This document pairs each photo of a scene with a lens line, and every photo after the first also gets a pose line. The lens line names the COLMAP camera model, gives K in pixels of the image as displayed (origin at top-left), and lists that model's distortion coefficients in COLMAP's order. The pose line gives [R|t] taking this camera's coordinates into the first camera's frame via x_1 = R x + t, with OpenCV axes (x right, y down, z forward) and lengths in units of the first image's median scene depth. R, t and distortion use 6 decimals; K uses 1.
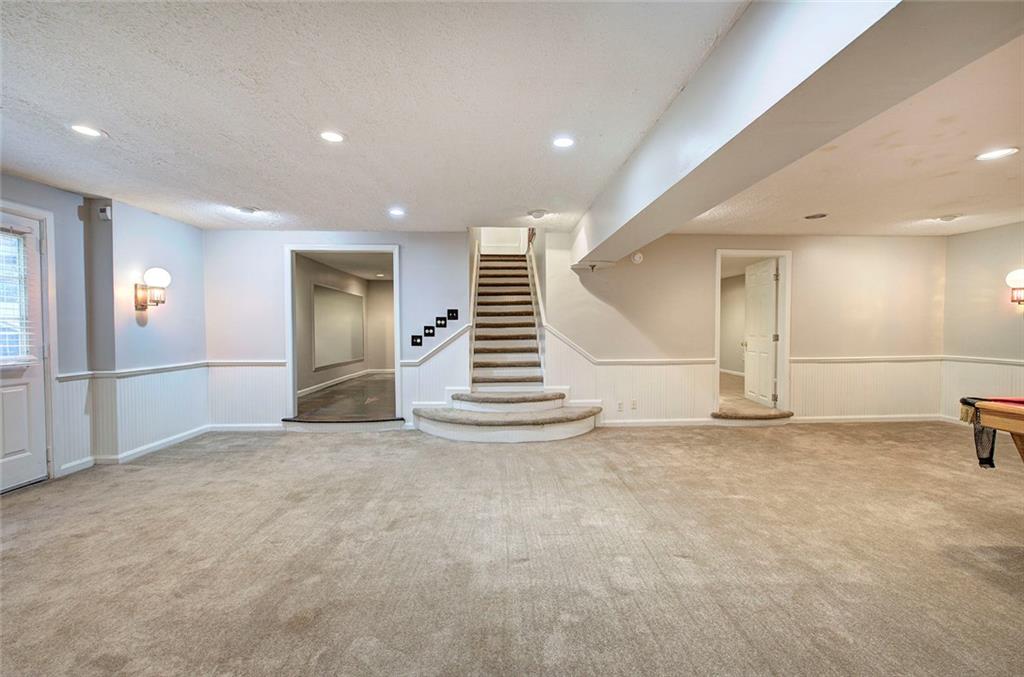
lens RADIAL K [[433.4, 0, 520.9], [0, 433.4, 338.0], [0, 0, 1]] dist [-0.002266, 0.000975]
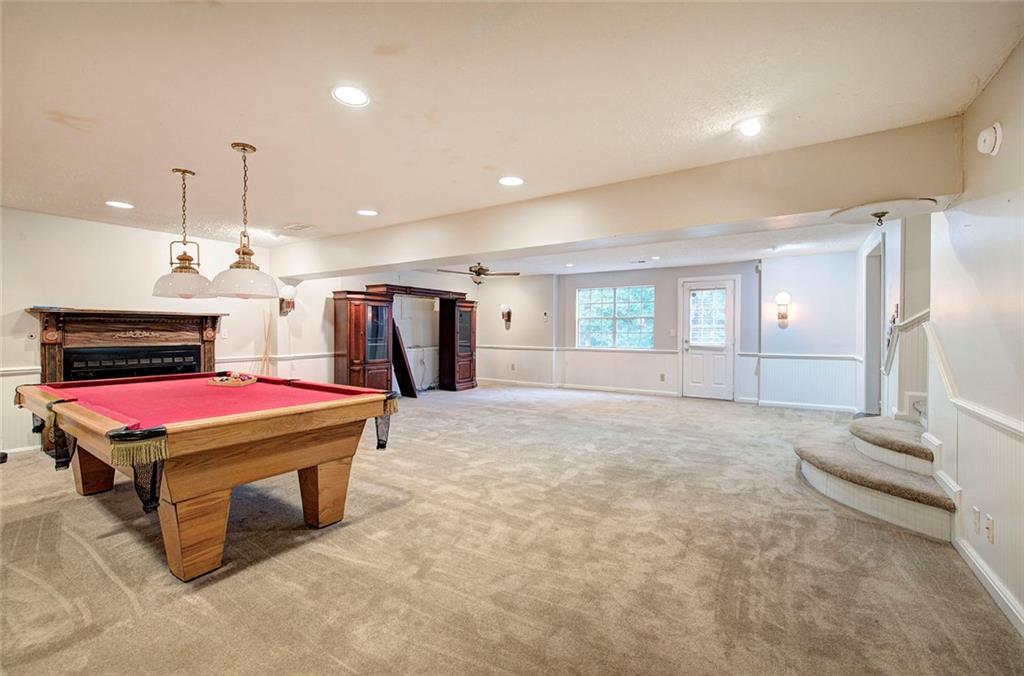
lens RADIAL K [[433.4, 0, 508.6], [0, 433.4, 335.5], [0, 0, 1]] dist [-0.002266, 0.000975]
pose [[-0.610476, 0.010764, -0.791962, 0.884303], [-0.014787, 0.999578, 0.024984, -0.022019], [0.791897, 0.026963, -0.610059, 1.001951]]
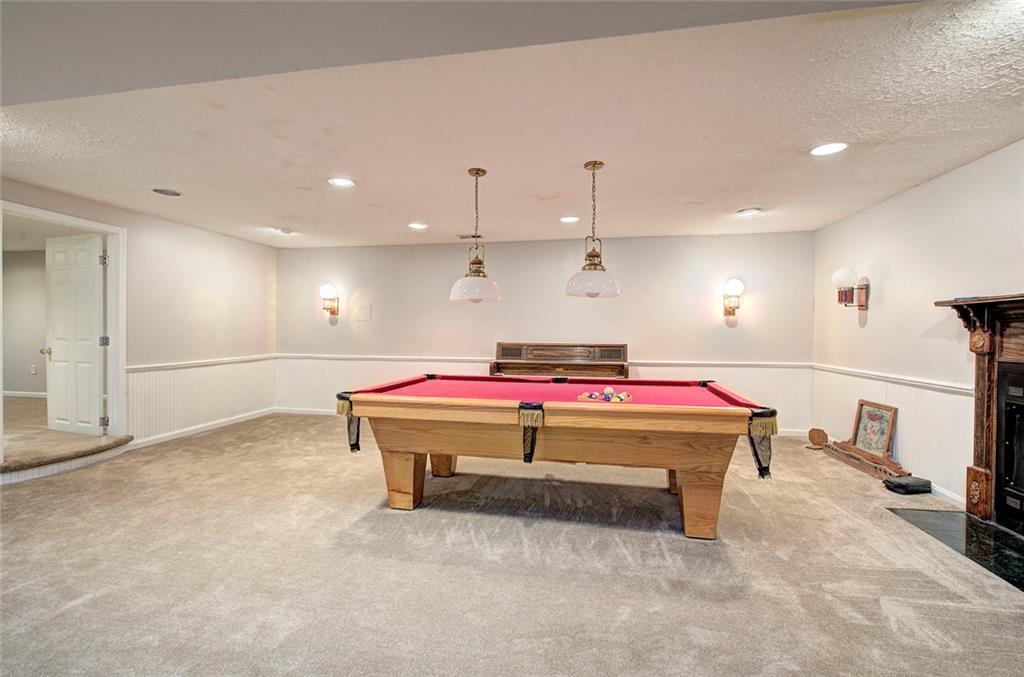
lens RADIAL K [[433.4, 0, 512.6], [0, 433.4, 338.1], [0, 0, 1]] dist [-0.002266, 0.000975]
pose [[0.233911, -0.011354, 0.972192, 0.032468], [0.013954, 0.999868, 0.008320, -0.002380], [-0.972158, 0.011620, 0.234038, 0.166343]]
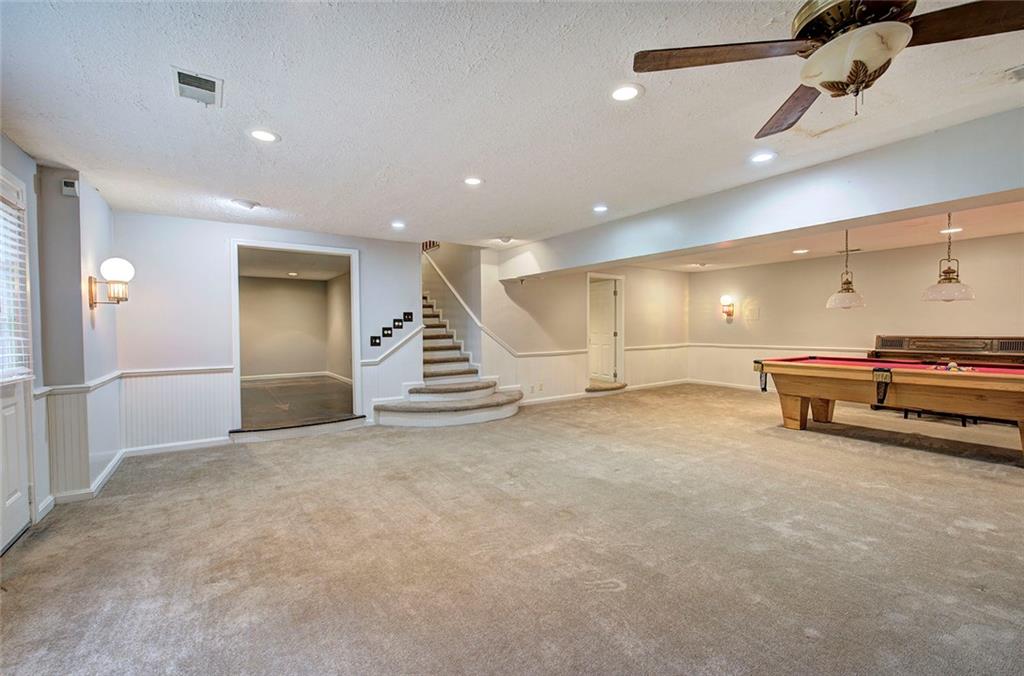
lens RADIAL K [[433.4, 0, 517.2], [0, 433.4, 336.8], [0, 0, 1]] dist [-0.002266, 0.000975]
pose [[0.850129, -0.015704, 0.526340, -0.555899], [0.017836, 0.999840, 0.001023, 0.000939], [-0.526272, 0.008518, 0.850274, -0.091900]]
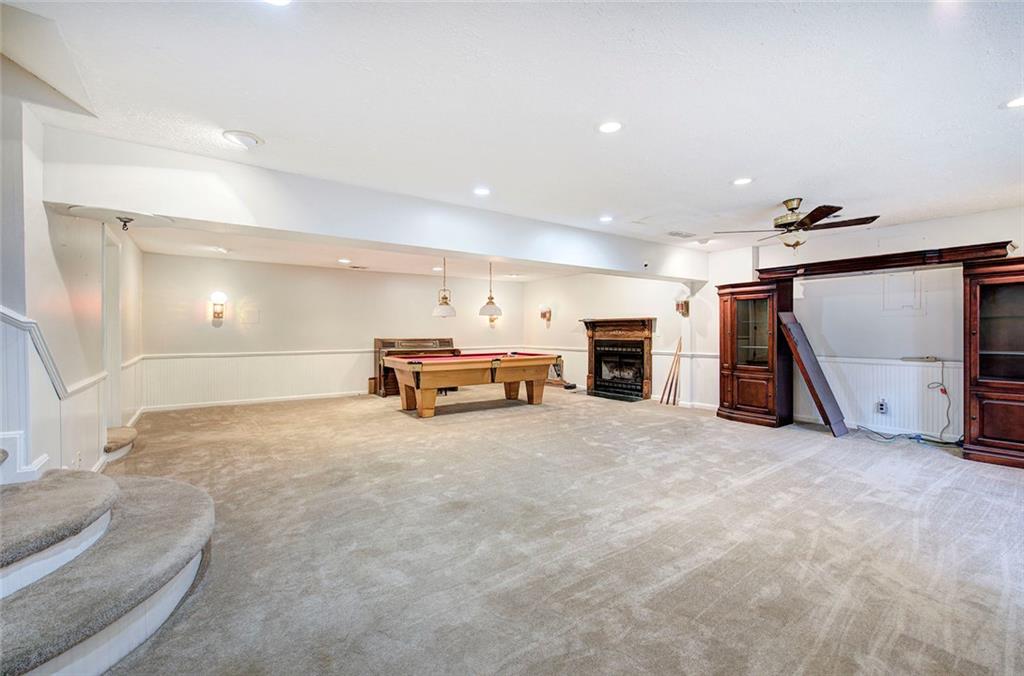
lens RADIAL K [[433.4, 0, 513.5], [0, 433.4, 333.7], [0, 0, 1]] dist [-0.002266, 0.000975]
pose [[-0.531171, -0.001422, 0.847263, -0.614824], [0.020464, 0.999685, 0.014508, -0.015285], [-0.847017, 0.025044, -0.530975, 0.919036]]
